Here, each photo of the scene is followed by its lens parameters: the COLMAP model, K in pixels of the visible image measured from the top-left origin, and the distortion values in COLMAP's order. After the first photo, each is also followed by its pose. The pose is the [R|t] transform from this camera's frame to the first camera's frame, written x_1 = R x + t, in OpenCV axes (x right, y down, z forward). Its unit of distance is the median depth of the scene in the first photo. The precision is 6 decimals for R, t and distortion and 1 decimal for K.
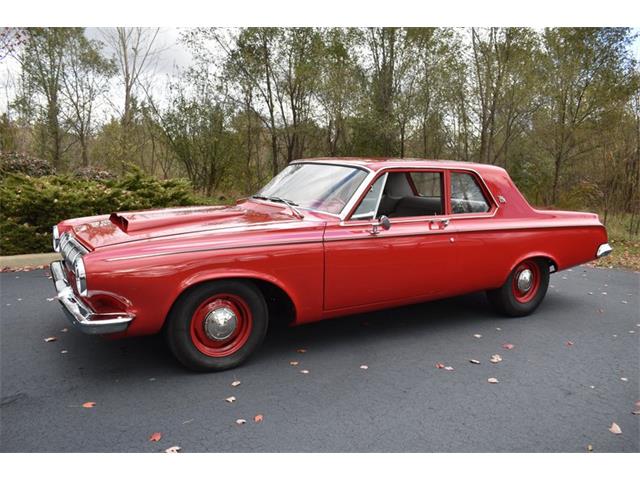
lens RADIAL K [[532.5, 0, 320.9], [0, 532.5, 240.4], [0, 0, 1]] dist [-0.086639, 0.001857]
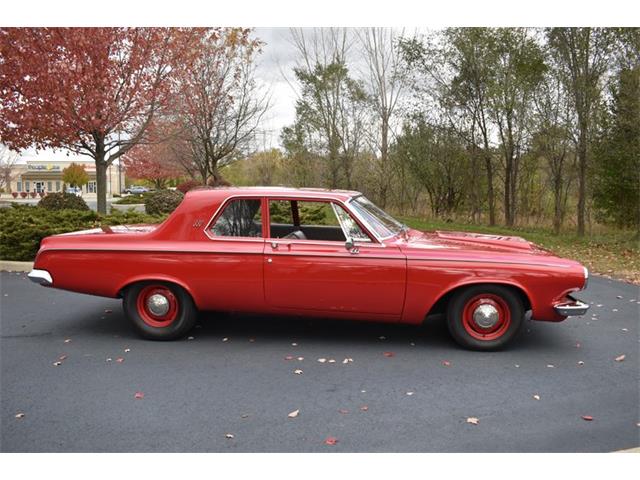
lens RADIAL K [[548.0, 0, 319.8], [0, 548.0, 239.1], [0, 0, 1]] dist [-0.086748, 0.015303]
pose [[0.829363, 0.011494, -0.558592, 0.459098], [-0.036740, 0.998746, -0.033998, 0.000443], [0.557501, 0.048719, 0.828745, -0.014666]]
